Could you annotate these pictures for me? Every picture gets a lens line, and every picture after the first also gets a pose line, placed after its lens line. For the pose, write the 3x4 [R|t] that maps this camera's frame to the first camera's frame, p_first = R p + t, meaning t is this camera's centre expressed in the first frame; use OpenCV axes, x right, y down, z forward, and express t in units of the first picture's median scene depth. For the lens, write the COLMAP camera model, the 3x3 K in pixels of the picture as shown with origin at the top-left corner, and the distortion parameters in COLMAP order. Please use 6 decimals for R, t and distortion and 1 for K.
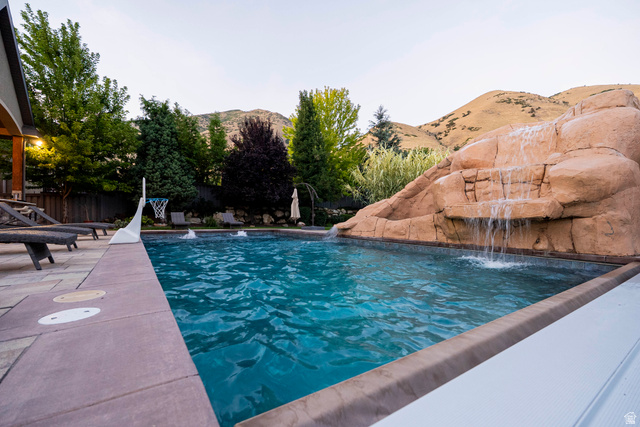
lens RADIAL K [[282.5, 0, 322.0], [0, 282.5, 214.6], [0, 0, 1]] dist [-0.006980, 0.000661]
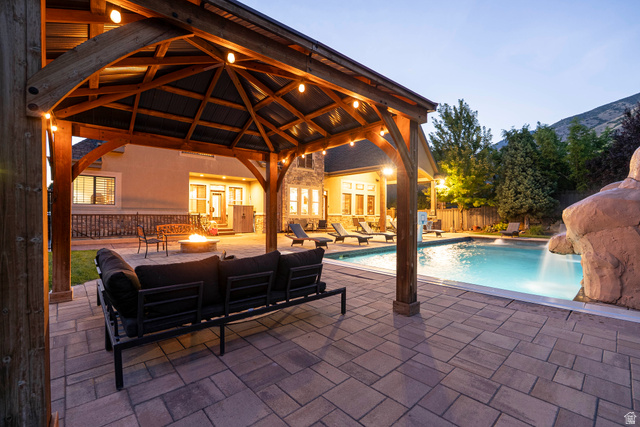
lens RADIAL K [[282.5, 0, 320.3], [0, 282.5, 216.4], [0, 0, 1]] dist [-0.006980, 0.000661]
pose [[0.152596, 0.001752, -0.988287, 0.510177], [0.006280, 0.999977, 0.002743, -0.039221], [0.988269, -0.006625, 0.152581, -0.021642]]
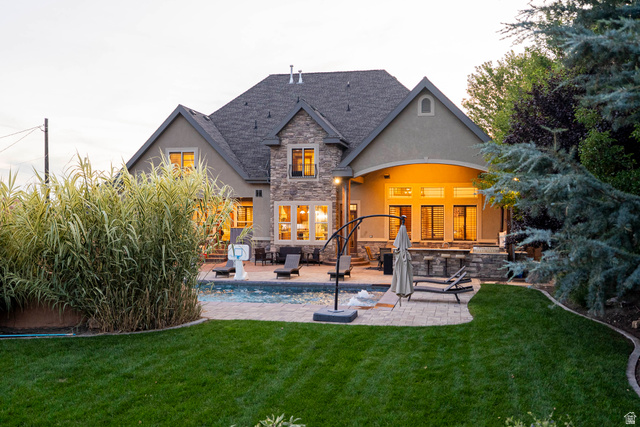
lens RADIAL K [[671.6, 0, 323.3], [0, 671.6, 216.0], [0, 0, 1]] dist [0.001398, 0.000000]
pose [[-0.716874, 0.000720, -0.697202, 0.745495], [0.006525, 0.999963, -0.005676, -0.110305], [0.697172, -0.008618, -0.716852, 1.719811]]
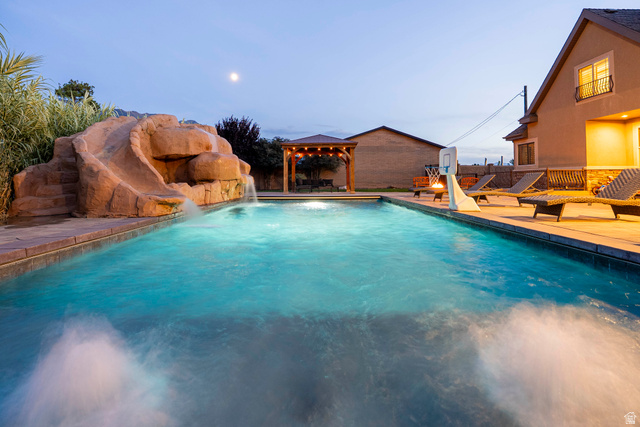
lens RADIAL K [[295.2, 0, 318.9], [0, 295.2, 172.8], [0, 0, 1]] dist [0.002981, -0.000151]
pose [[-0.835379, 0.009402, 0.549594, -0.332175], [-0.010522, 0.999397, -0.033091, 0.000601], [-0.549574, -0.033426, -0.834776, 0.839715]]
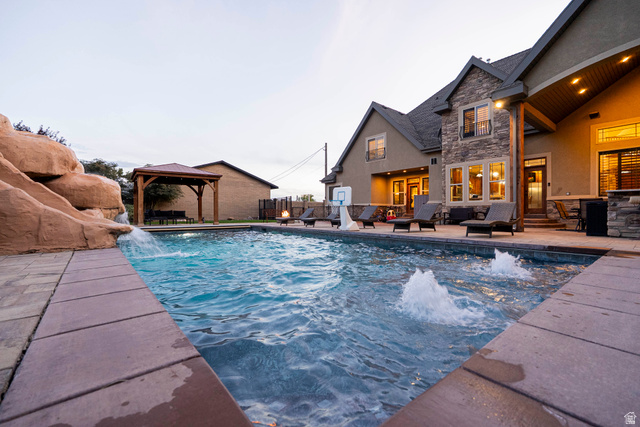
lens RADIAL K [[282.5, 0, 317.3], [0, 282.5, 212.2], [0, 0, 1]] dist [-0.006980, 0.000661]
pose [[-0.996656, -0.006260, -0.081475, -0.159856], [-0.004609, 0.999781, -0.020436, 0.012342], [0.081585, -0.019992, -0.996466, 0.954033]]
